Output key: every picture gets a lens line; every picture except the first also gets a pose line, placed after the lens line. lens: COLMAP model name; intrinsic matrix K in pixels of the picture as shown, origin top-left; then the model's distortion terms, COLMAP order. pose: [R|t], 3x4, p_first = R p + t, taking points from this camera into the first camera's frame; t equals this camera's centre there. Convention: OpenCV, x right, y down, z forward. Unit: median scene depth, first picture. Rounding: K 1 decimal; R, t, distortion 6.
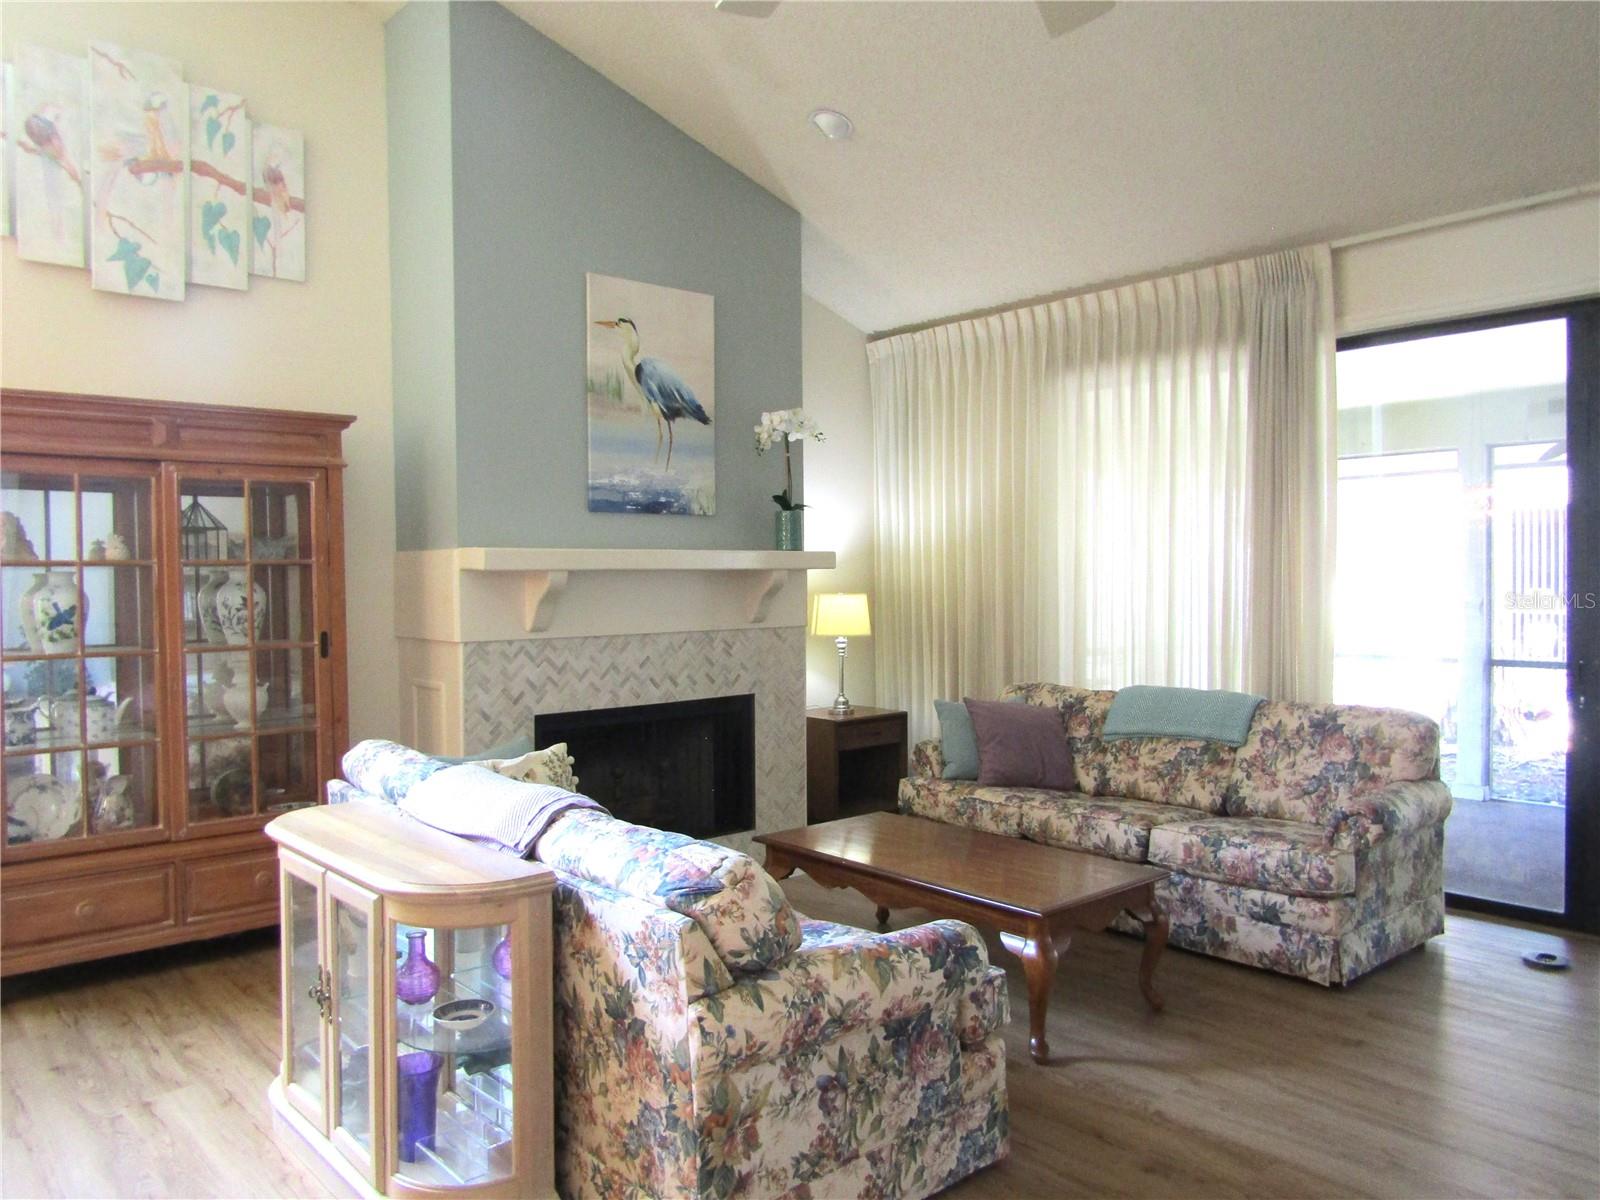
lens RADIAL K [[1159.6, 0, 798.4], [0, 1159.6, 596.2], [0, 0, 1]] dist [-0.006187, -0.001574]
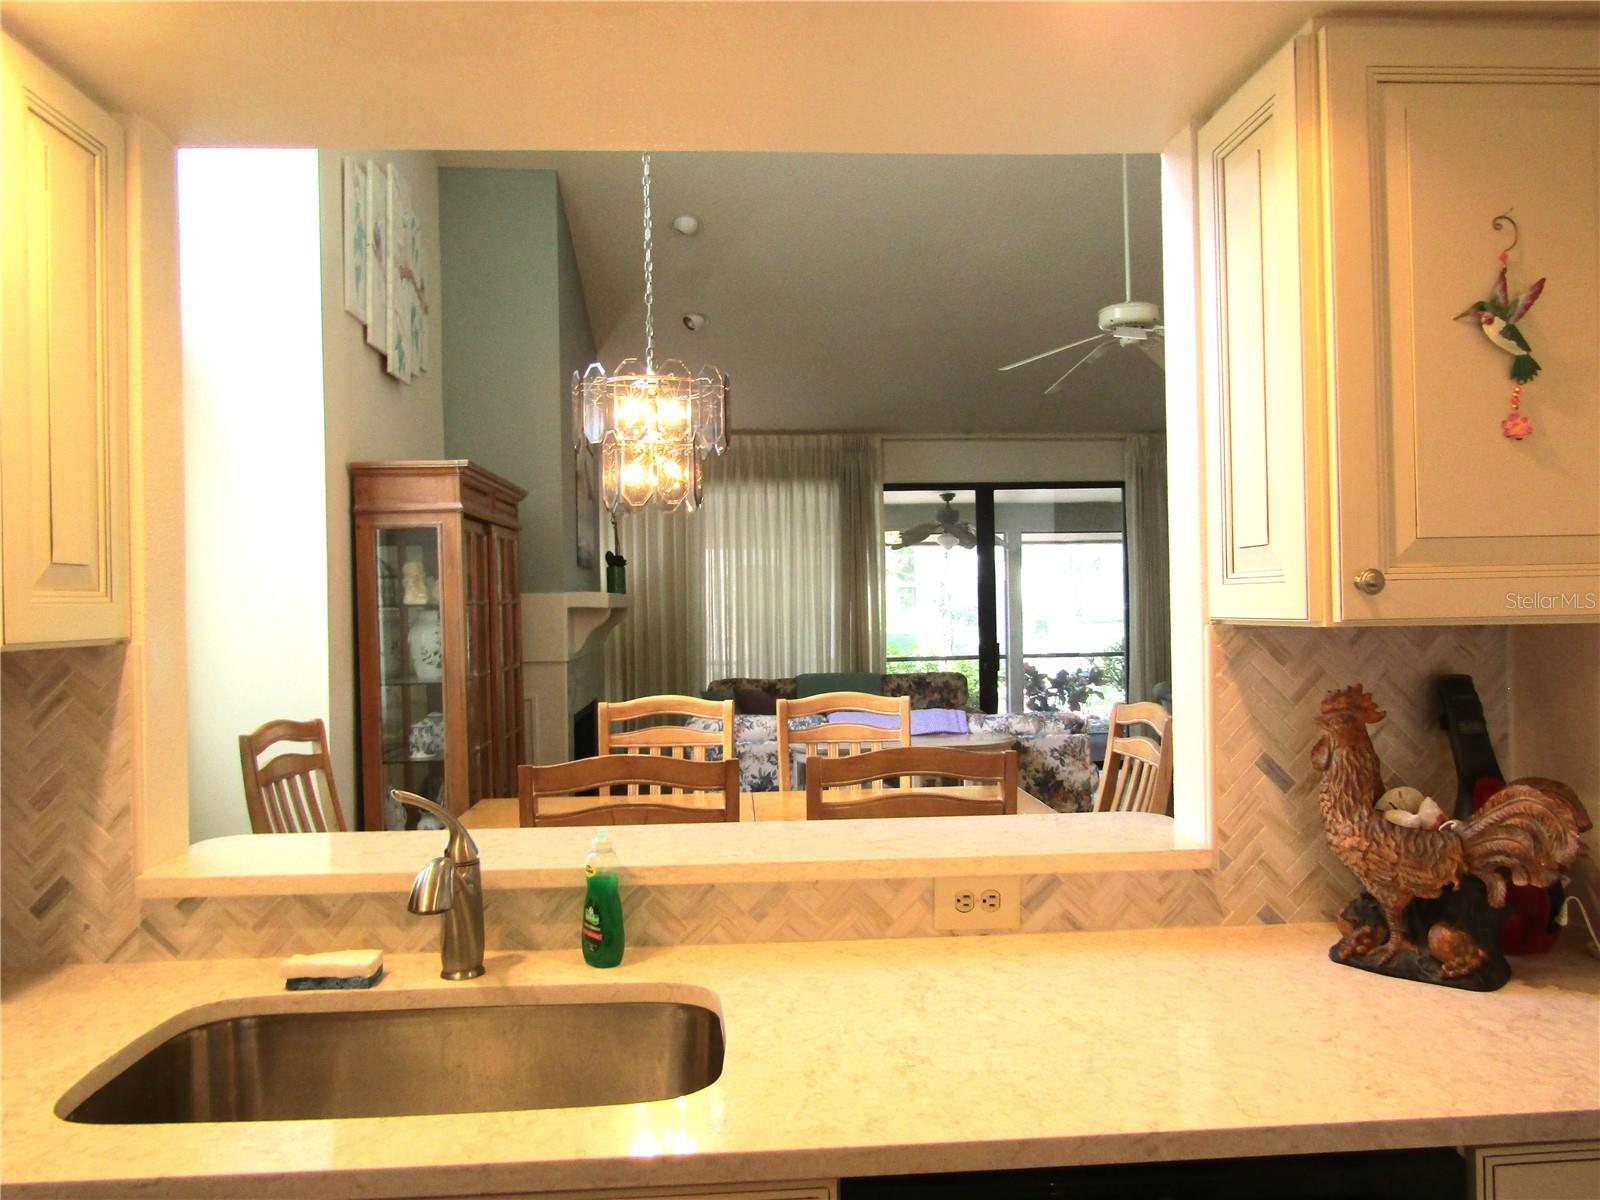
lens RADIAL K [[1159.6, 0, 799.7], [0, 1159.6, 601.2], [0, 0, 1]] dist [-0.006187, -0.001574]
pose [[0.603013, -0.000041, 0.797731, -1.306458], [0.027650, 0.999400, -0.020849, 0.006196], [-0.797252, 0.034630, 0.602653, -0.043604]]
